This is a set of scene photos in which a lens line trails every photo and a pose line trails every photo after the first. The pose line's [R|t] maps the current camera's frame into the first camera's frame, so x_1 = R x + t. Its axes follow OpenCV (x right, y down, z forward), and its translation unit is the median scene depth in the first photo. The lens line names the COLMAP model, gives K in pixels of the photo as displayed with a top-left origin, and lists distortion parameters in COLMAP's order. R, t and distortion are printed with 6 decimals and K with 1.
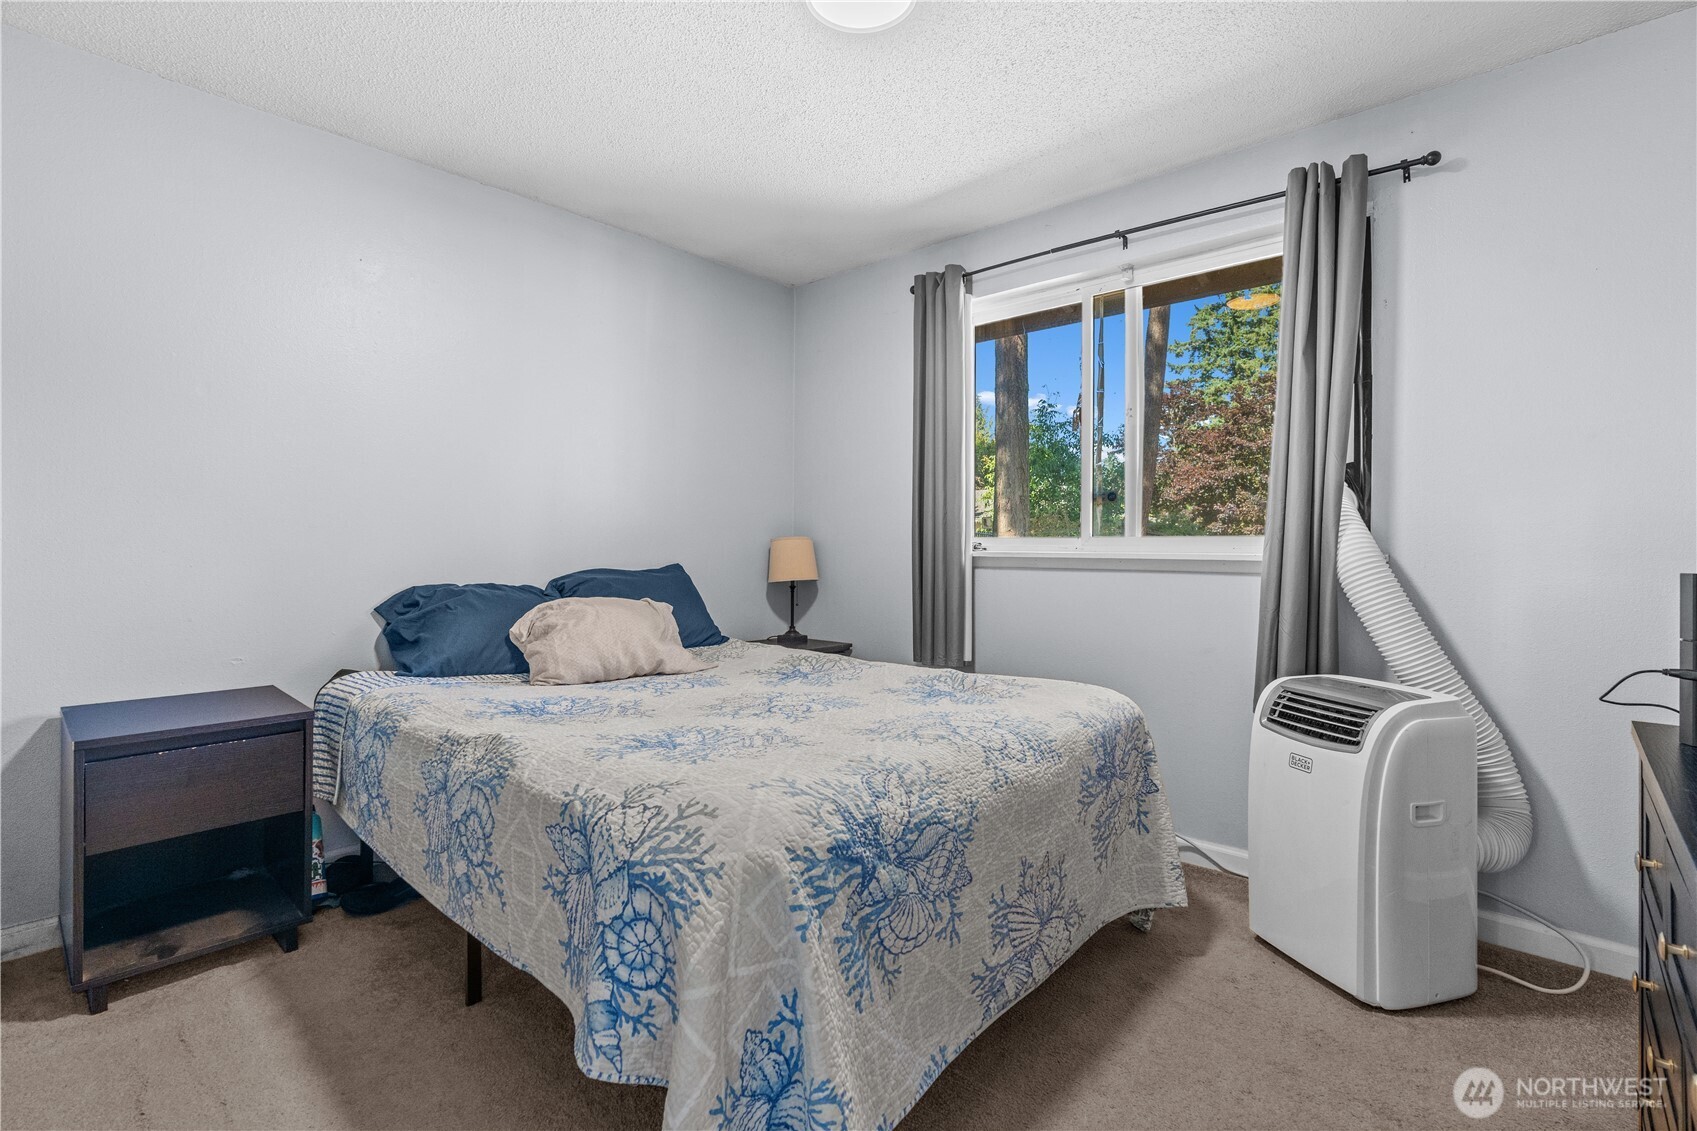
lens RADIAL K [[792.1, 0, 842.1], [0, 792.1, 563.1], [0, 0, 1]] dist [-0.004636, -0.000359]
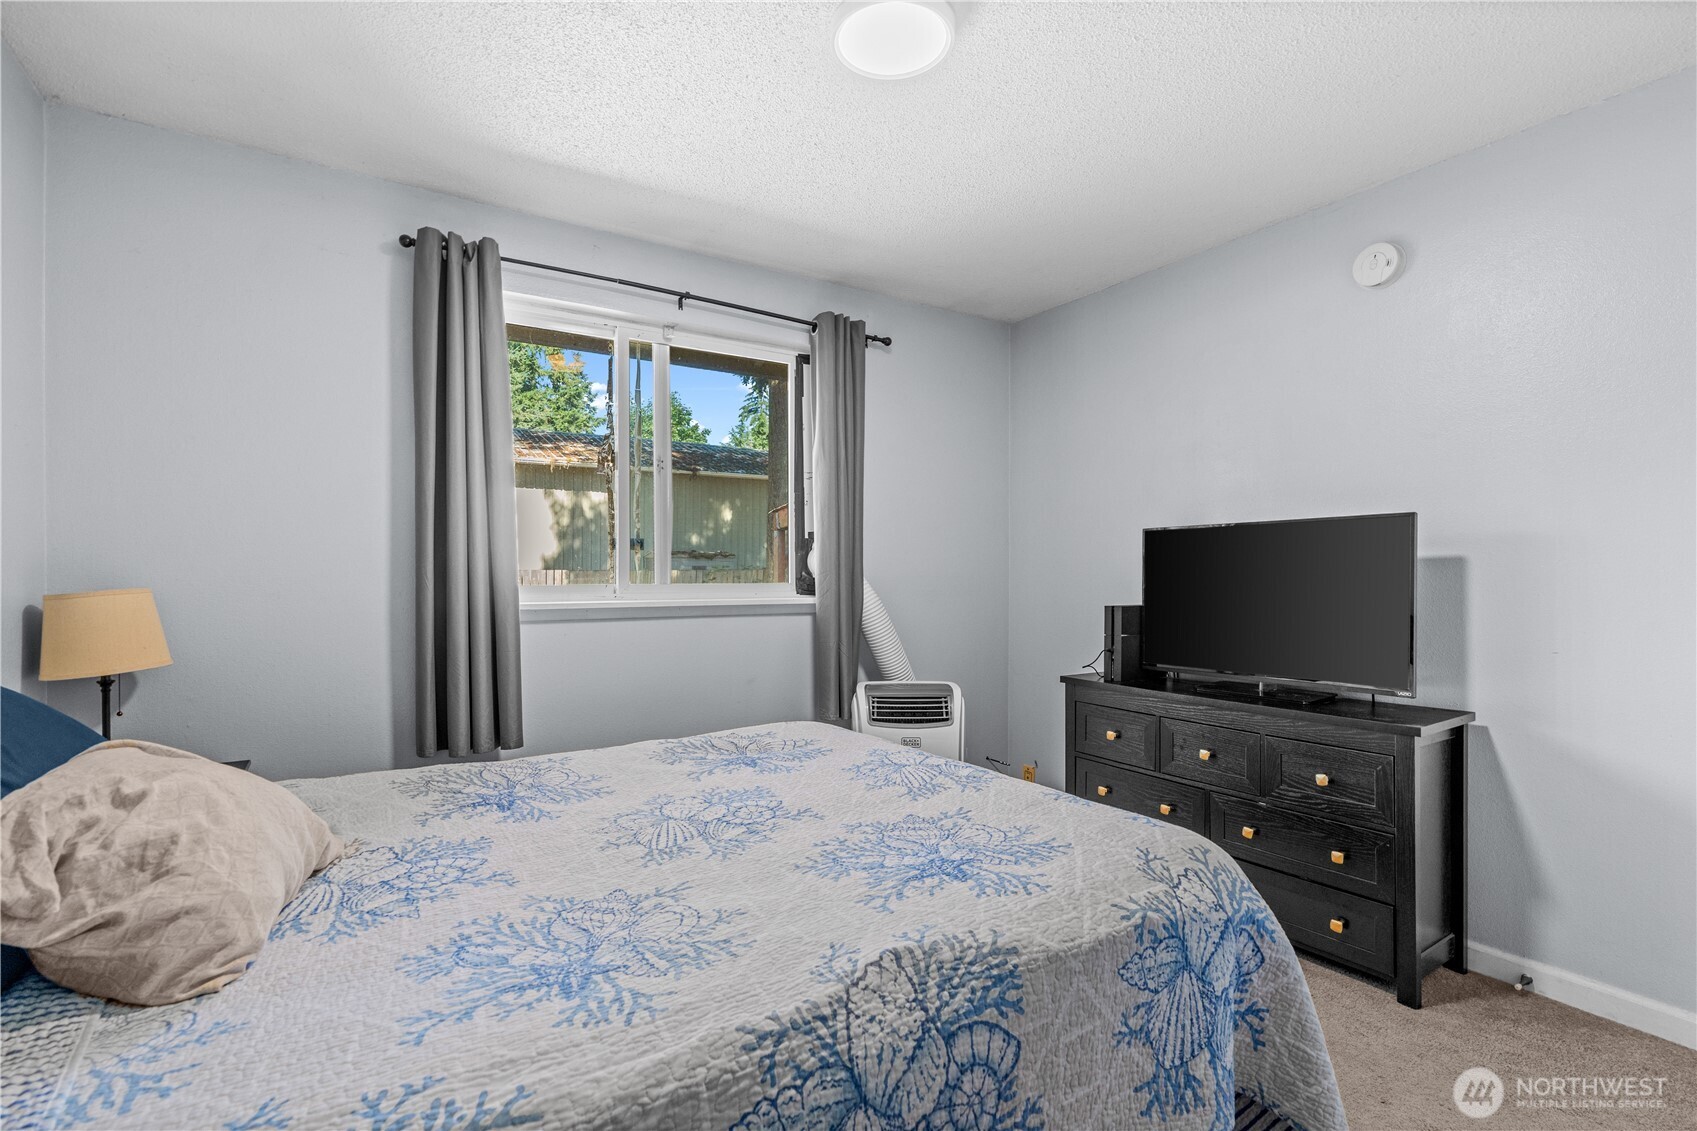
lens RADIAL K [[806.7, 0, 850.8], [0, 806.7, 574.5], [0, 0, 1]] dist [0.000565, 0.000056]
pose [[0.242305, -0.009111, 0.970157, -1.065718], [0.022788, 0.999733, 0.003697, -0.077050], [-0.969933, 0.021212, 0.242448, 0.897687]]
